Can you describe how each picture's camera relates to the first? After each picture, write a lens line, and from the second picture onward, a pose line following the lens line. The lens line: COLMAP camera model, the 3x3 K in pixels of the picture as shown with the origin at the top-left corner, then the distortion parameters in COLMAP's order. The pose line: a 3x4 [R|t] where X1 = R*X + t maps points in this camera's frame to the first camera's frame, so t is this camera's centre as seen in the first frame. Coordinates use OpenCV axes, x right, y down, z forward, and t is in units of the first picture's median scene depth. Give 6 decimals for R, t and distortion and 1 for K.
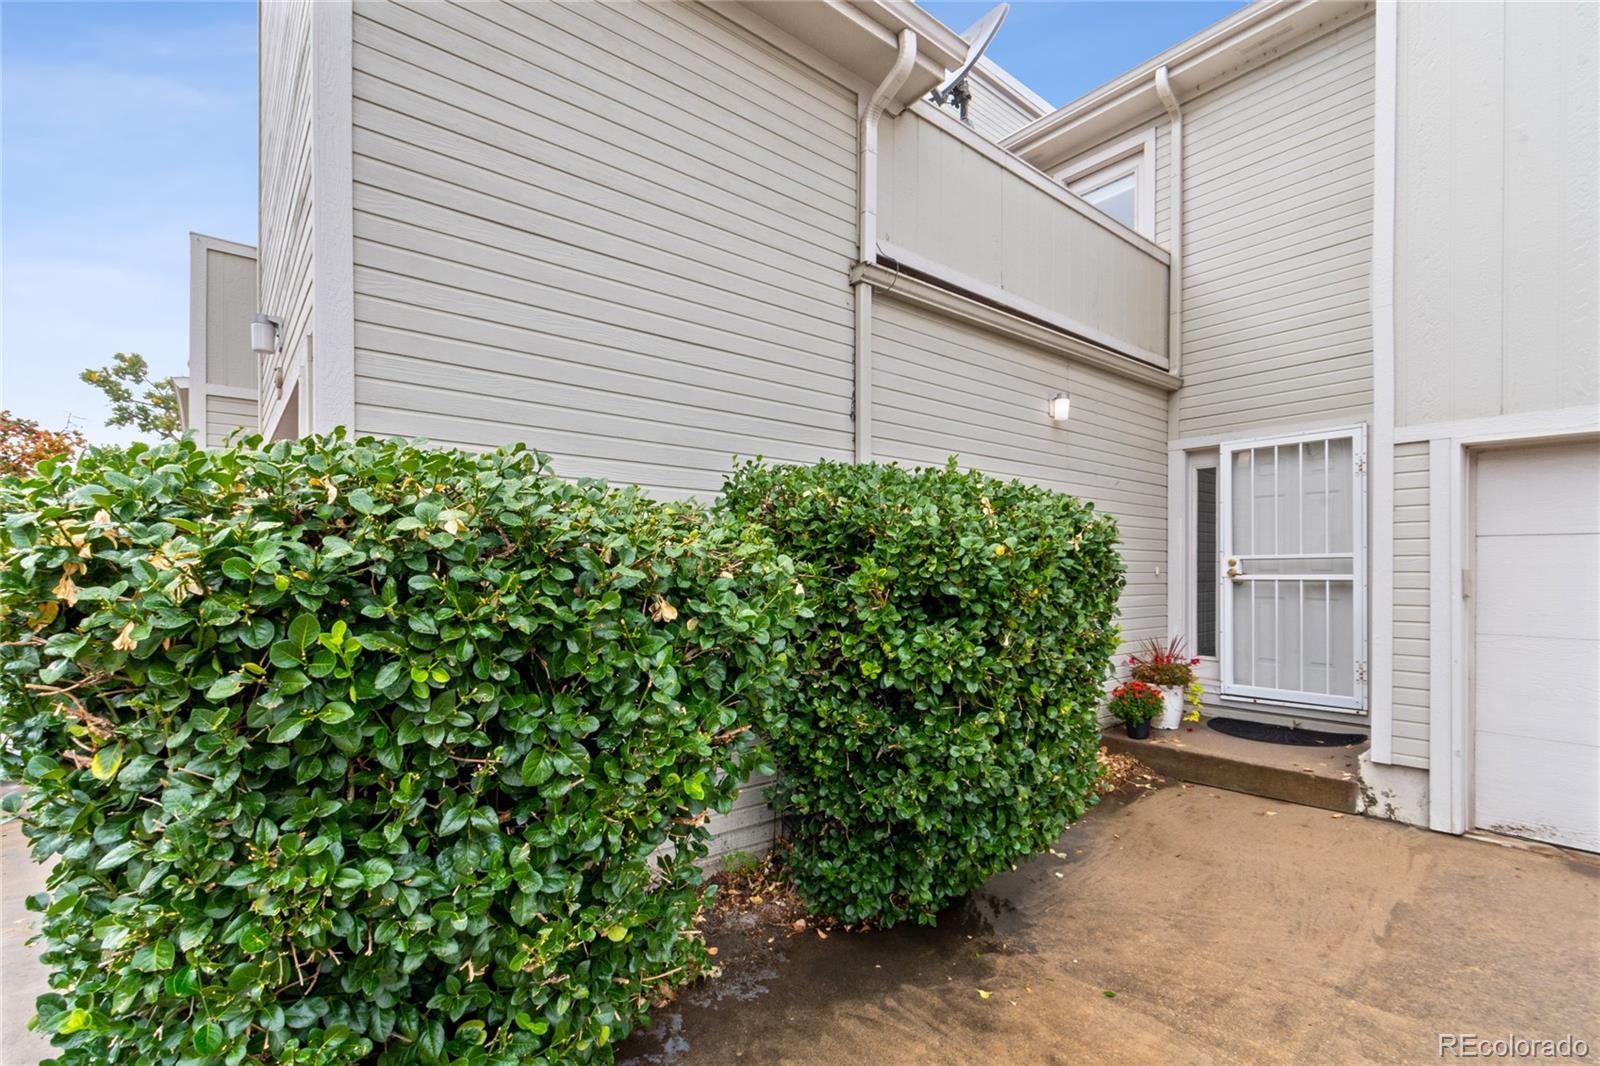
lens RADIAL K [[721.3, 0, 804.9], [0, 721.3, 569.3], [0, 0, 1]] dist [-0.001258, 0.000488]
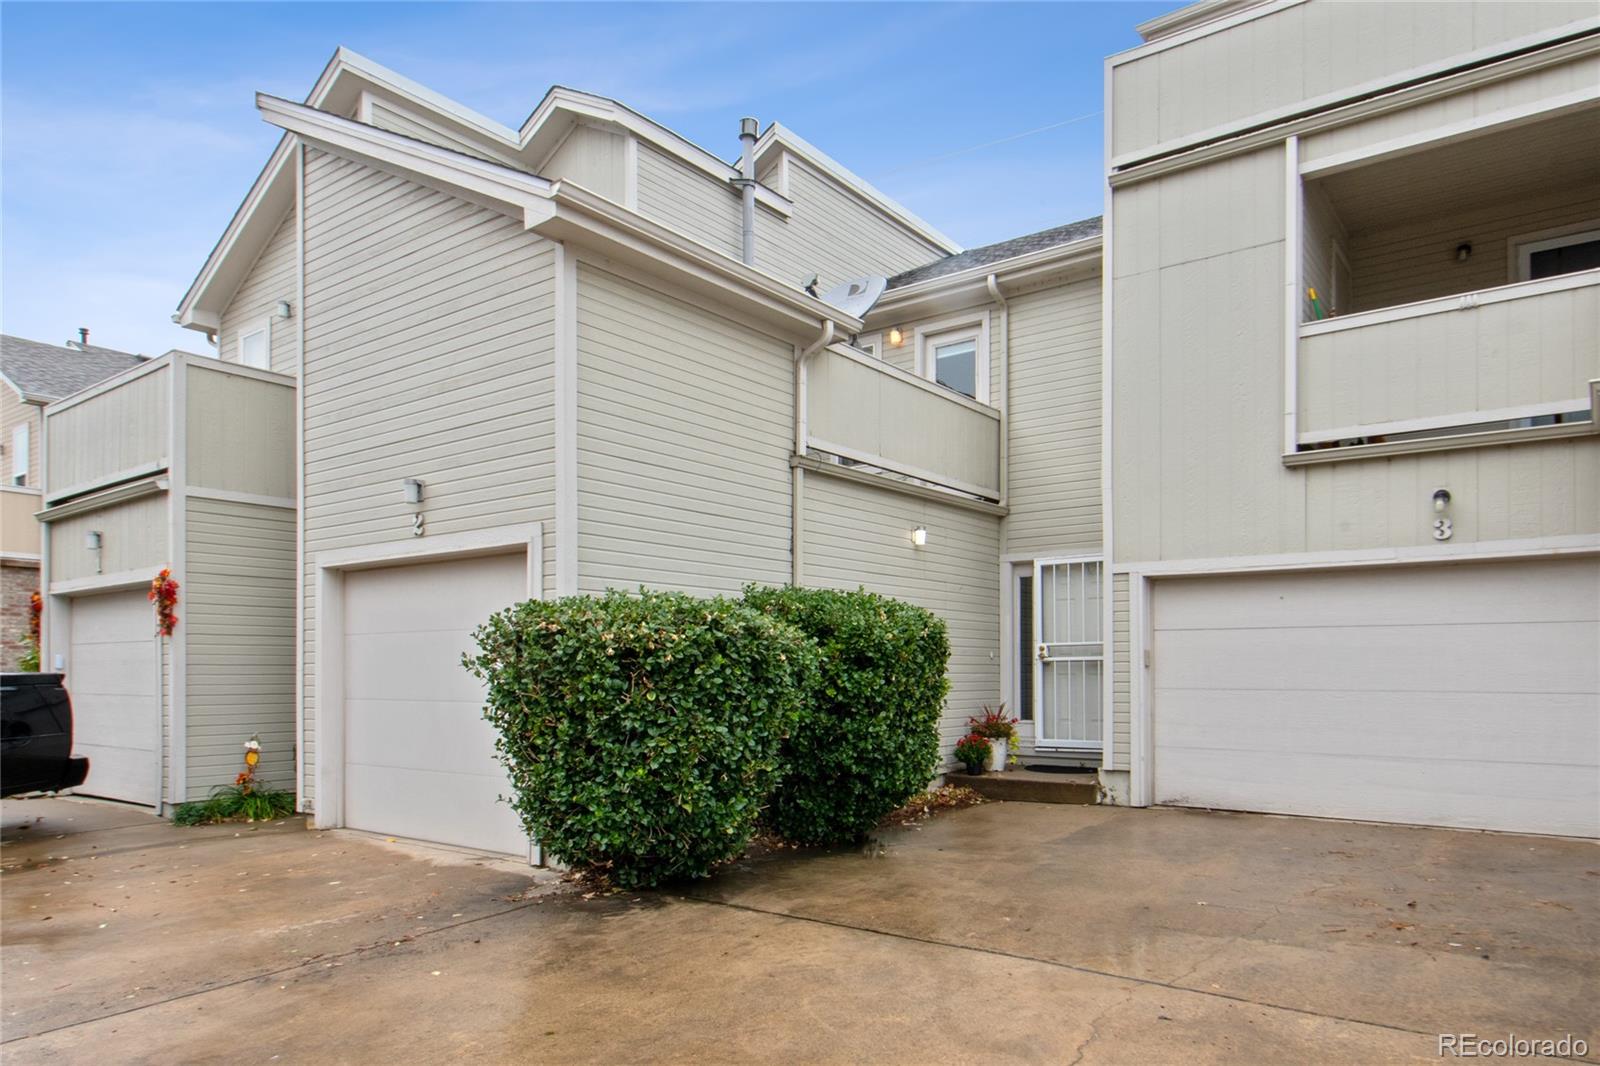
lens RADIAL K [[1068.9, 0, 805.7], [0, 1068.9, 667.5], [0, 0, 1]] dist [-0.016186, -0.002326]
pose [[0.974406, -0.002362, 0.224785, -0.428997], [0.003225, 0.999989, -0.003471, 0.047693], [-0.224774, 0.004107, 0.974402, -1.268731]]
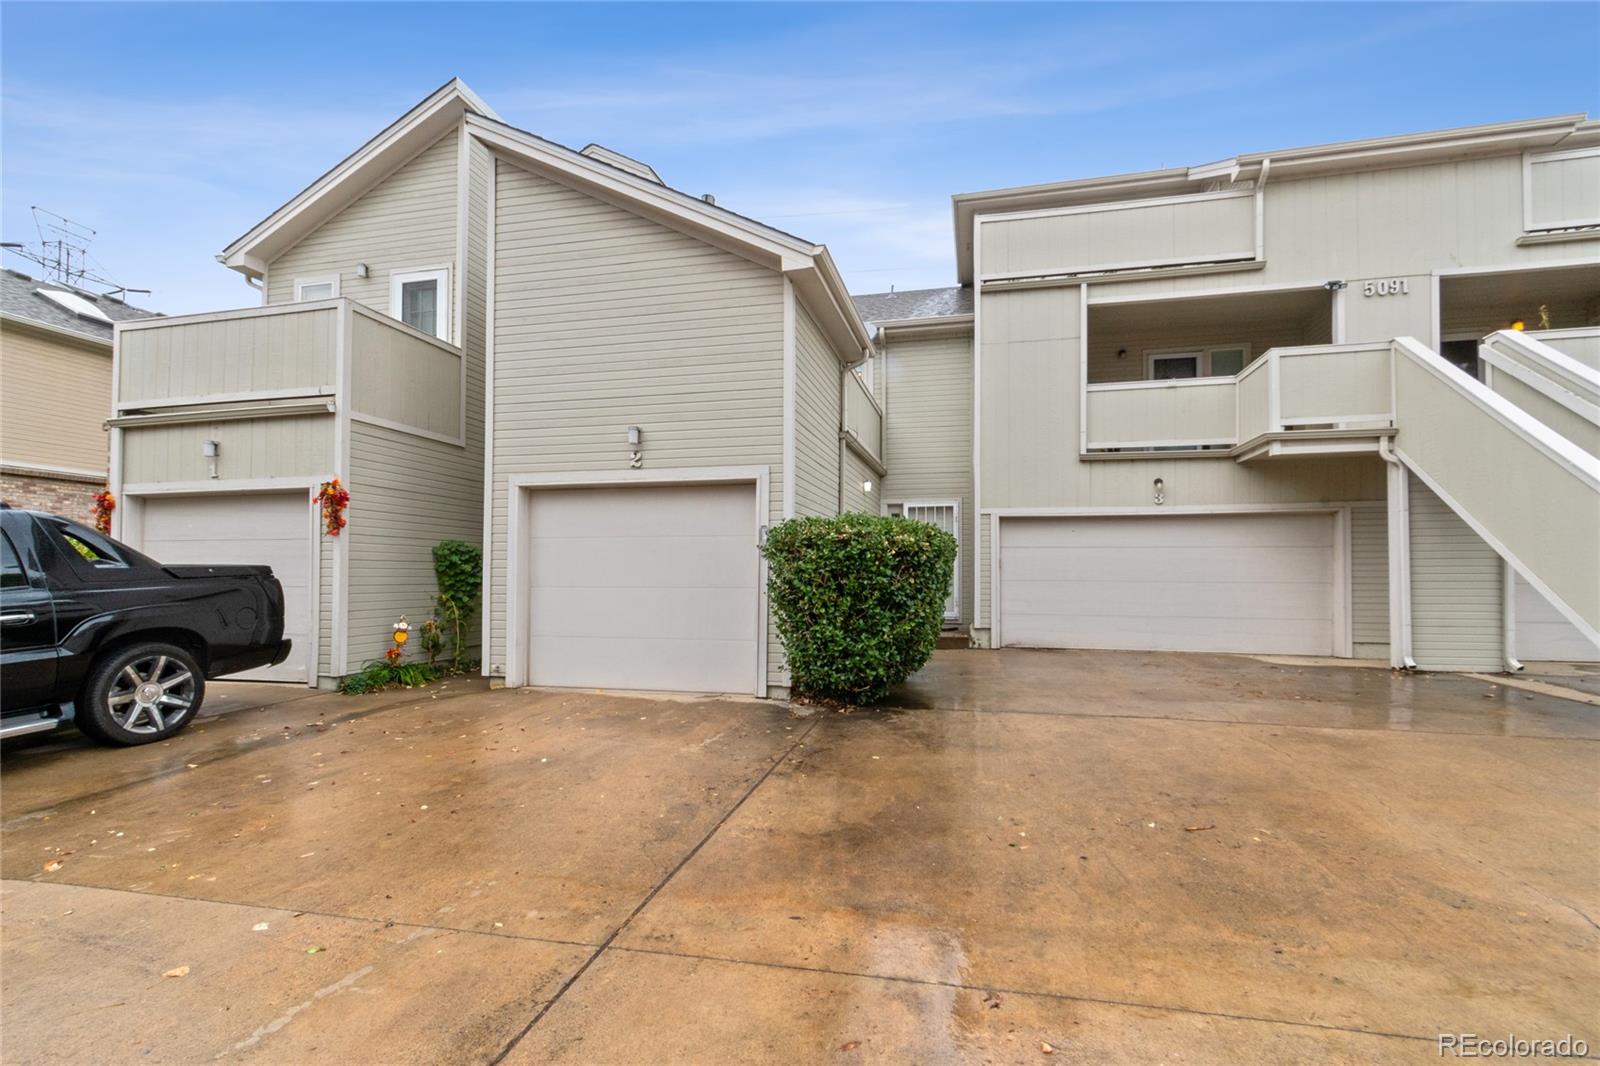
lens RADIAL K [[732.9, 0, 818.6], [0, 732.9, 563.6], [0, 0, 1]] dist [-0.016307, -0.000044]
pose [[0.791148, 0.011143, 0.611523, -1.518151], [-0.001028, 0.999857, -0.016889, 0.072268], [-0.611624, 0.012733, 0.791046, -0.927396]]
